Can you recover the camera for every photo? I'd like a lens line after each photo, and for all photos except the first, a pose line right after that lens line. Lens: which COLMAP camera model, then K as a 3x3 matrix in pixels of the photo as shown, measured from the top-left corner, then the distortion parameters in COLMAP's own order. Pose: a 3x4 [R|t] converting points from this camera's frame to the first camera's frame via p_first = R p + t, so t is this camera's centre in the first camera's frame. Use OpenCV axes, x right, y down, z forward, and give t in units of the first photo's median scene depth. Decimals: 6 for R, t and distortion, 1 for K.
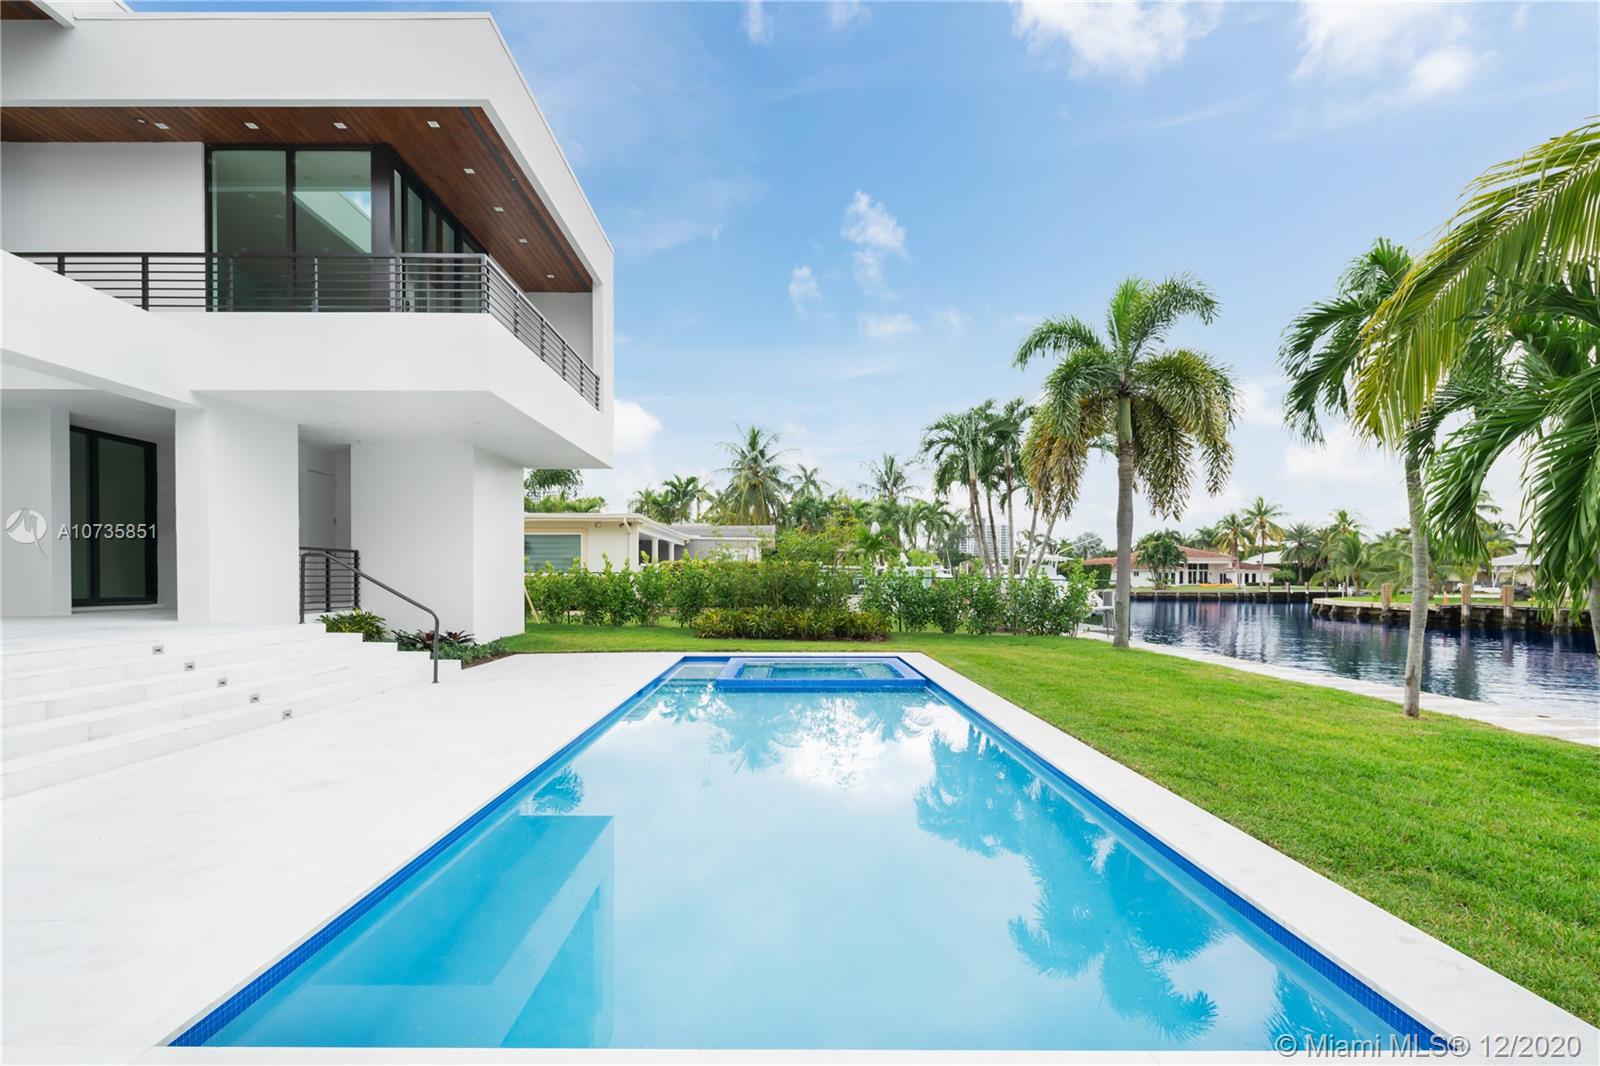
lens RADIAL K [[786.2, 0, 798.9], [0, 786.2, 573.5], [0, 0, 1]] dist [-0.001461, -0.000465]
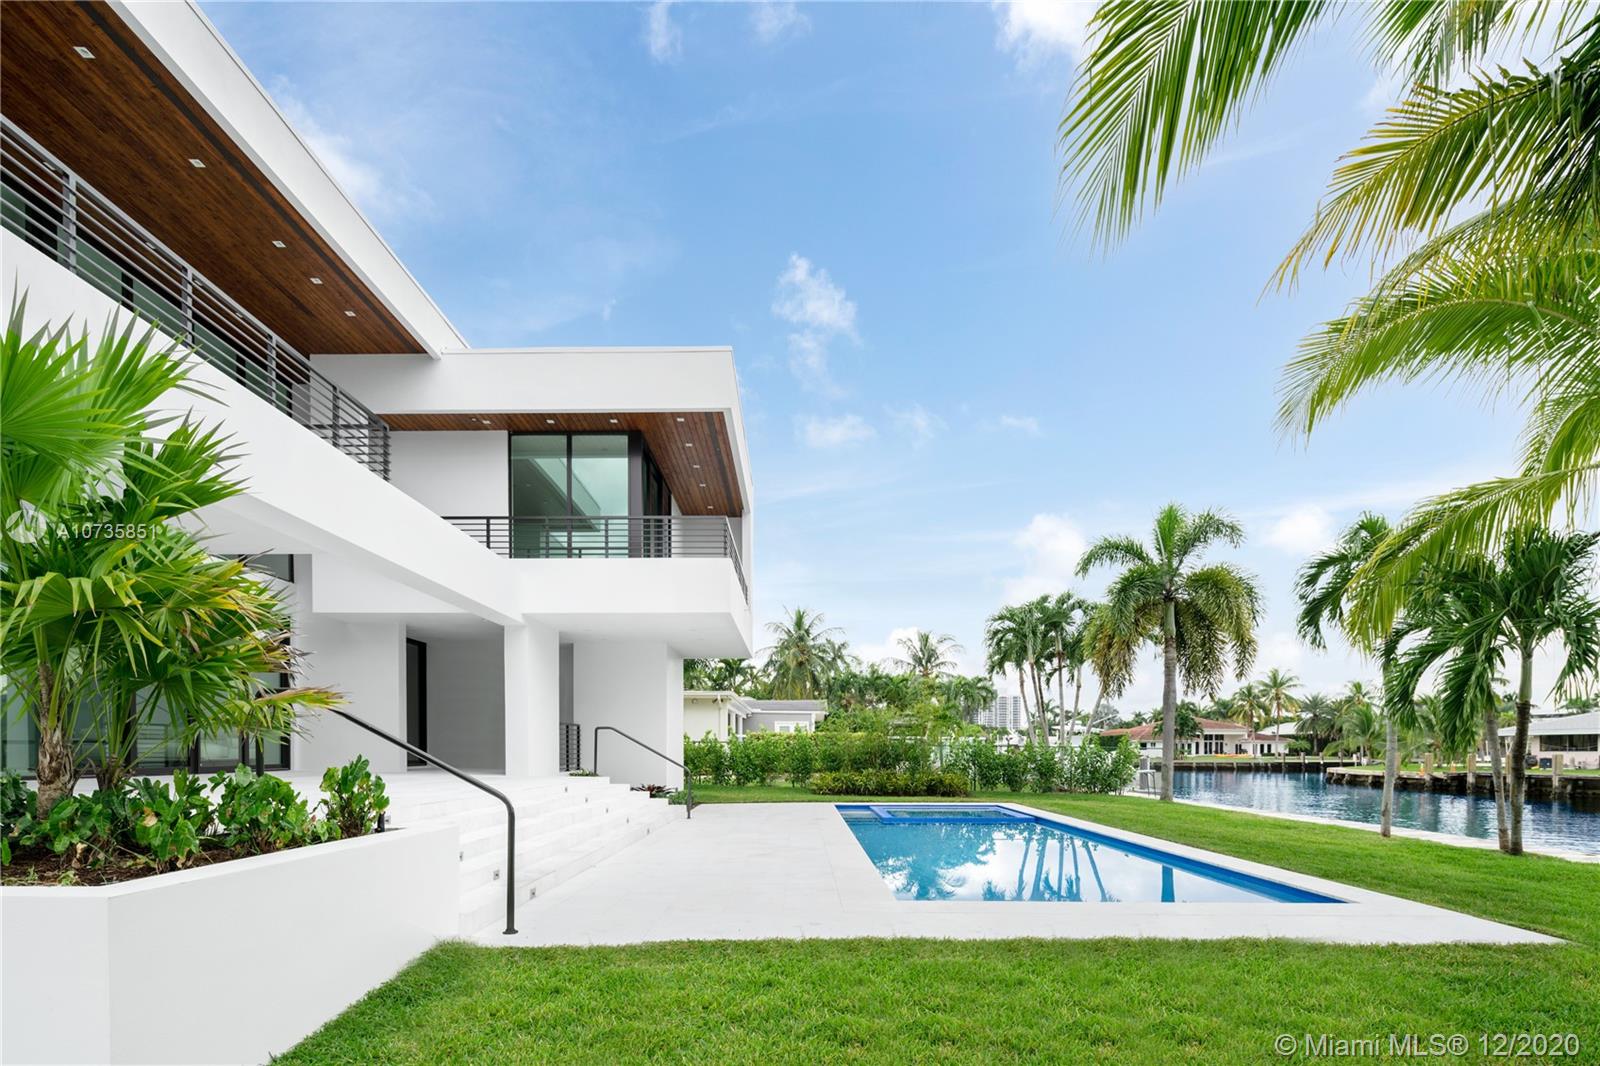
lens RADIAL K [[791.9, 0, 789.0], [0, 791.9, 745.2], [0, 0, 1]] dist [0.000040, 0.000432]
pose [[0.999814, -0.000665, -0.019274, -0.118079], [0.000675, 1.000000, 0.000536, 0.002918], [0.019274, -0.000549, 0.999814, -0.193388]]
